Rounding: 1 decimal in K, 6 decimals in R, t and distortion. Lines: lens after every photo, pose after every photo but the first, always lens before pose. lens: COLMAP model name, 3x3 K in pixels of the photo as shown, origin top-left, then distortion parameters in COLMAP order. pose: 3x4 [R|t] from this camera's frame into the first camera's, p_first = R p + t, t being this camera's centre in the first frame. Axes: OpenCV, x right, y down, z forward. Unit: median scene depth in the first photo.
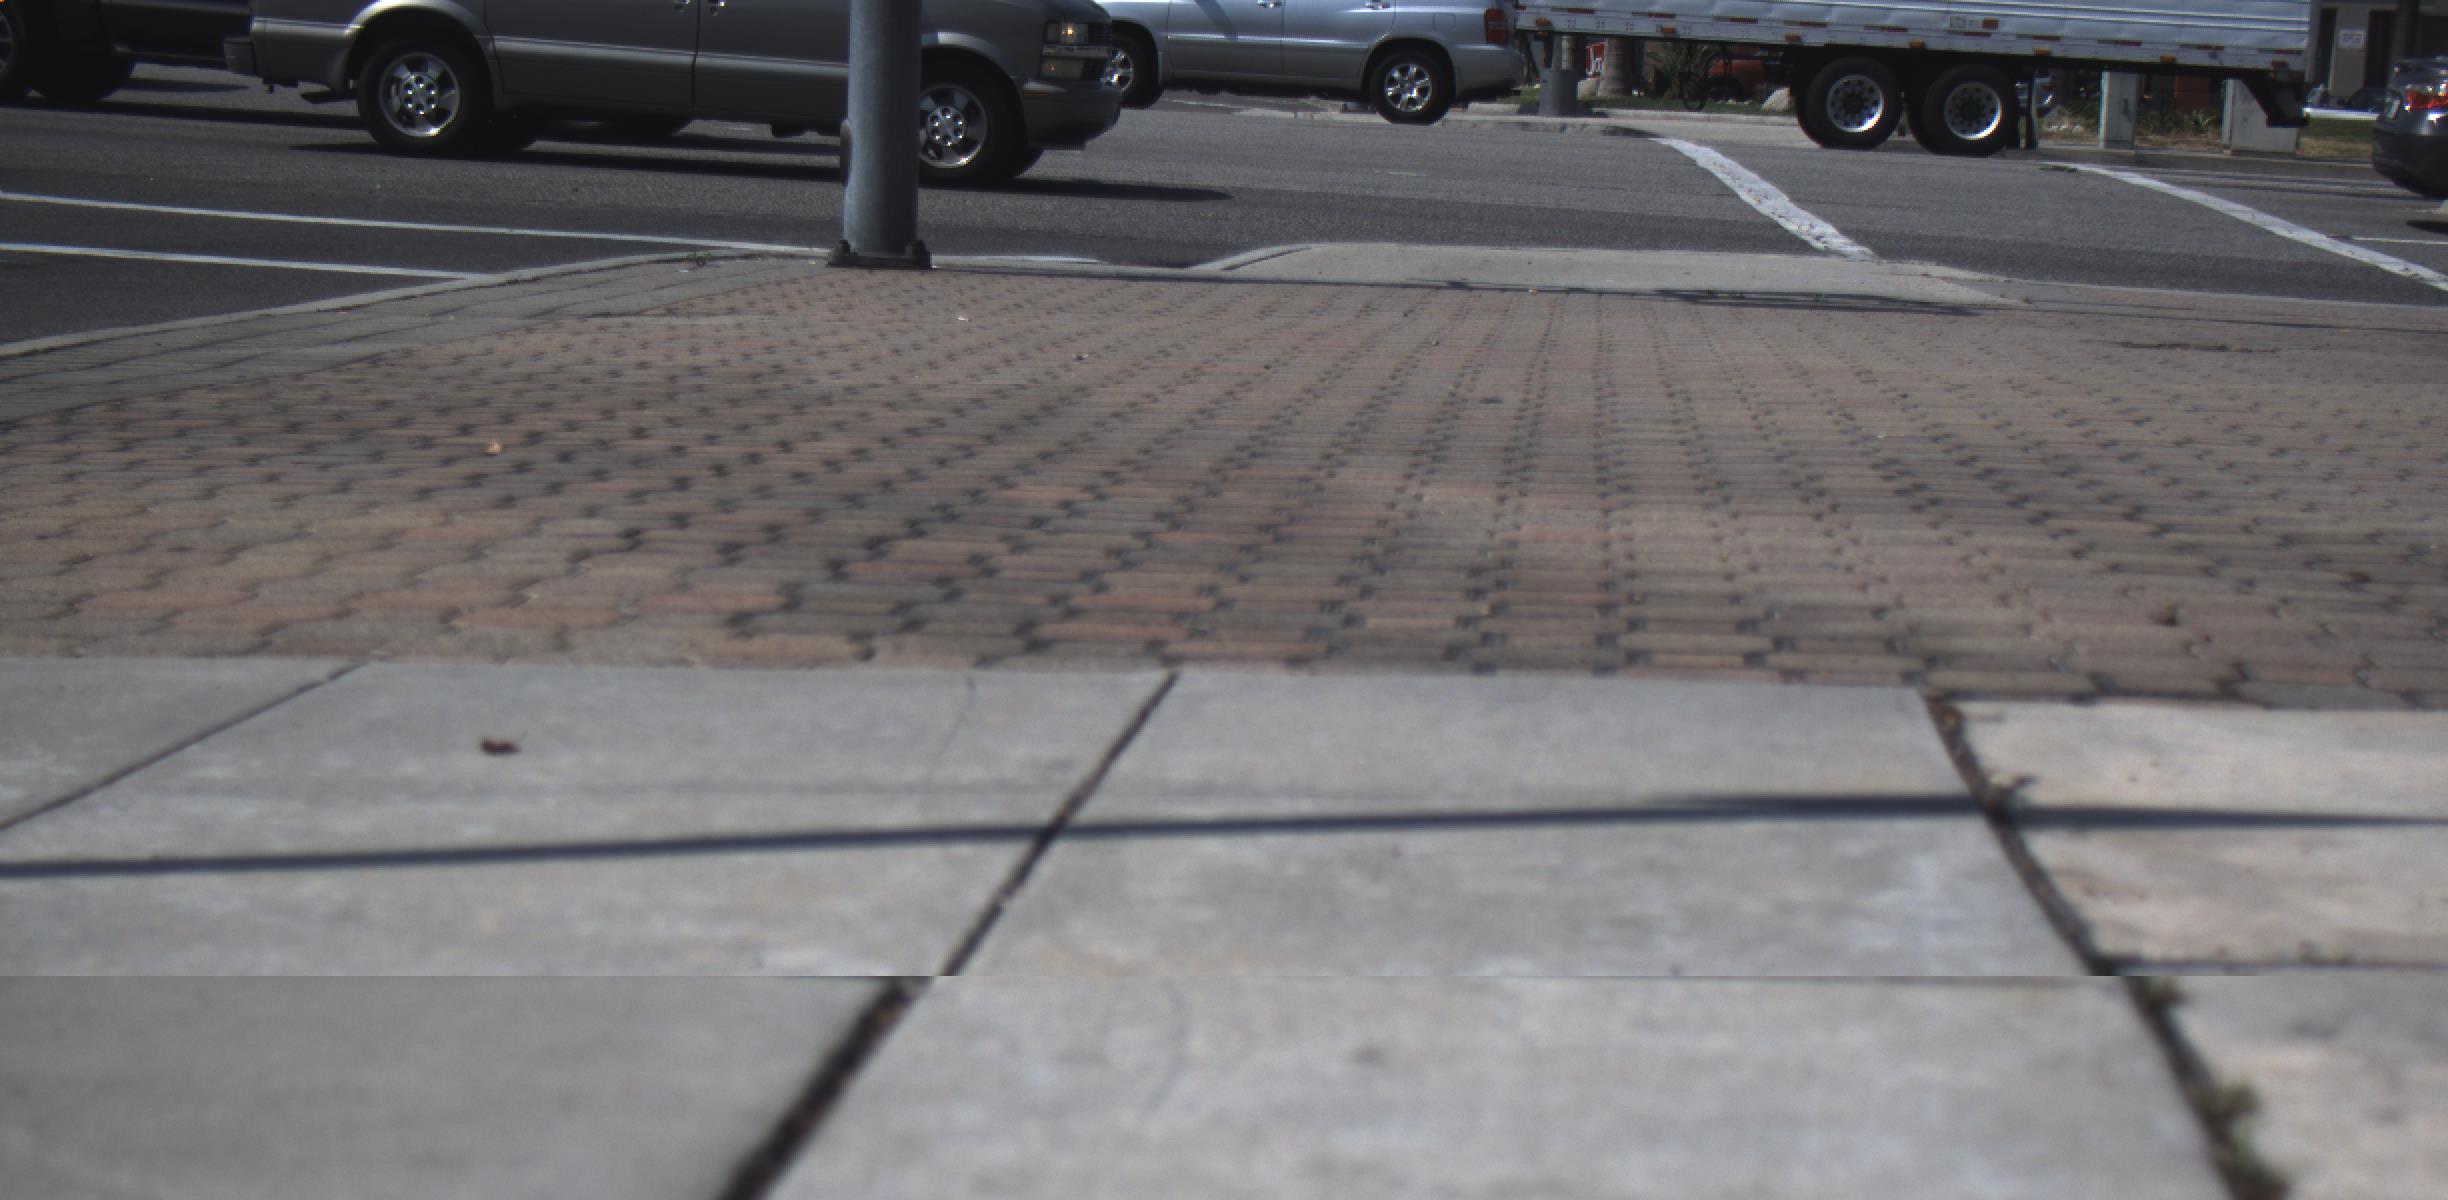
lens RADIAL K [[4578.7, 0, 1224.0], [0, 4578.7, 600.0], [0, 0, 1]] dist [-0.222989, 1.467588]
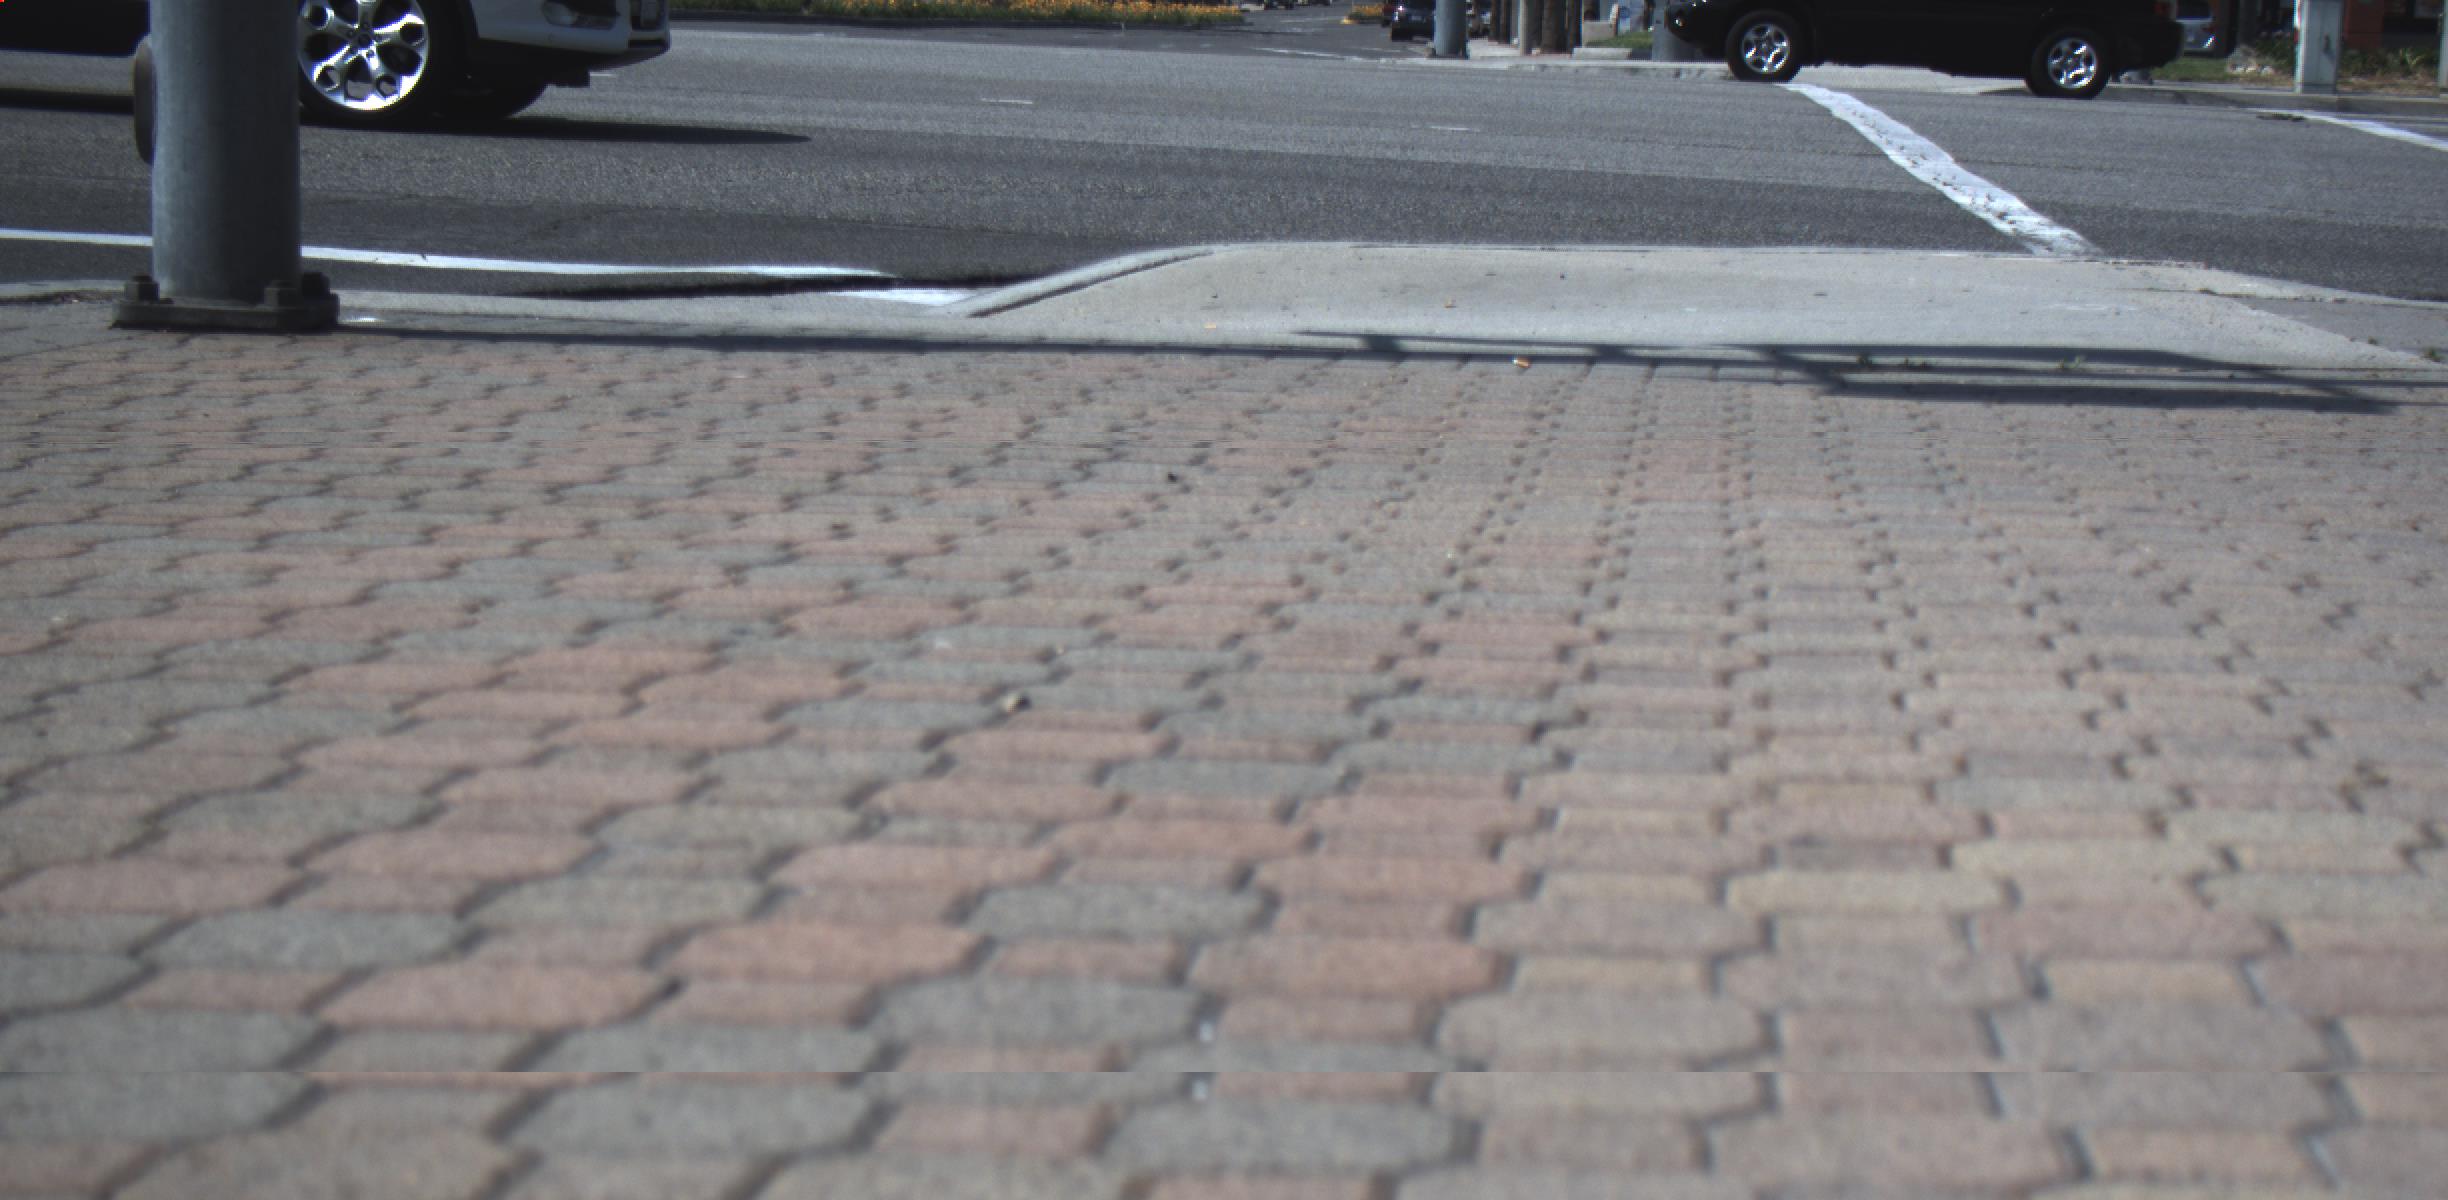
lens RADIAL K [[4578.7, 0, 1224.0], [0, 4578.7, 600.0], [0, 0, 1]] dist [-0.222989, 1.467588]
pose [[0.999583, -0.002307, -0.028783, 0.026473], [0.002603, 0.999944, 0.010261, -0.025027], [0.028758, -0.010332, 0.999533, 0.262168]]
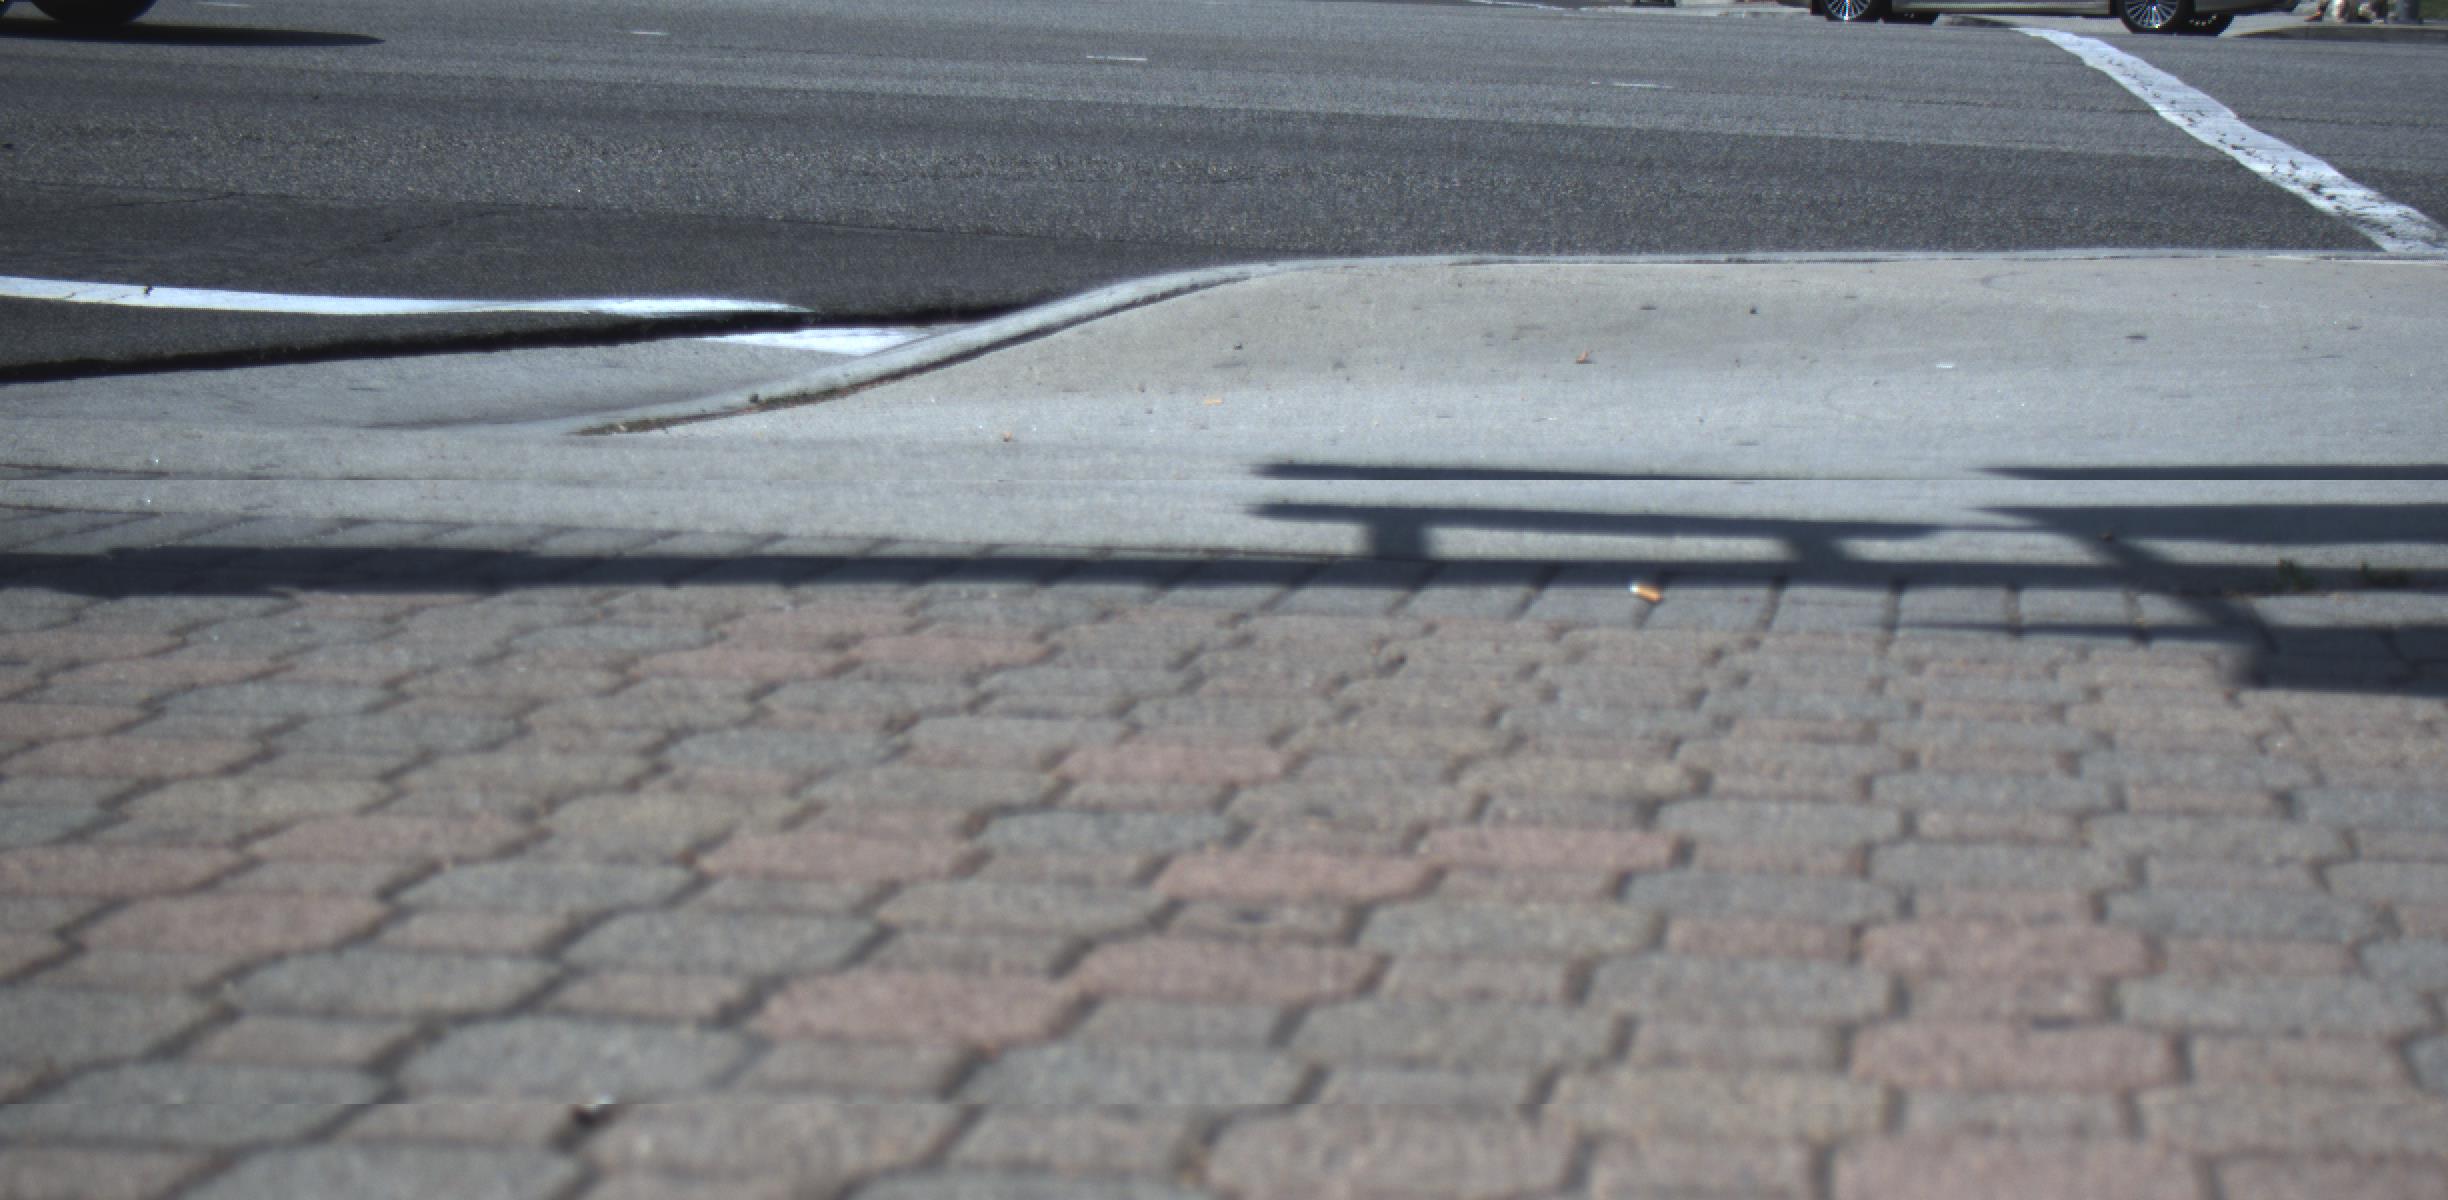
lens RADIAL K [[4578.7, 0, 1224.0], [0, 4578.7, 600.0], [0, 0, 1]] dist [-0.222989, 1.467588]
pose [[0.997009, -0.007846, -0.076885, 0.034257], [0.009409, 0.999756, 0.019985, -0.038116], [0.076709, -0.020648, 0.996840, 0.393477]]
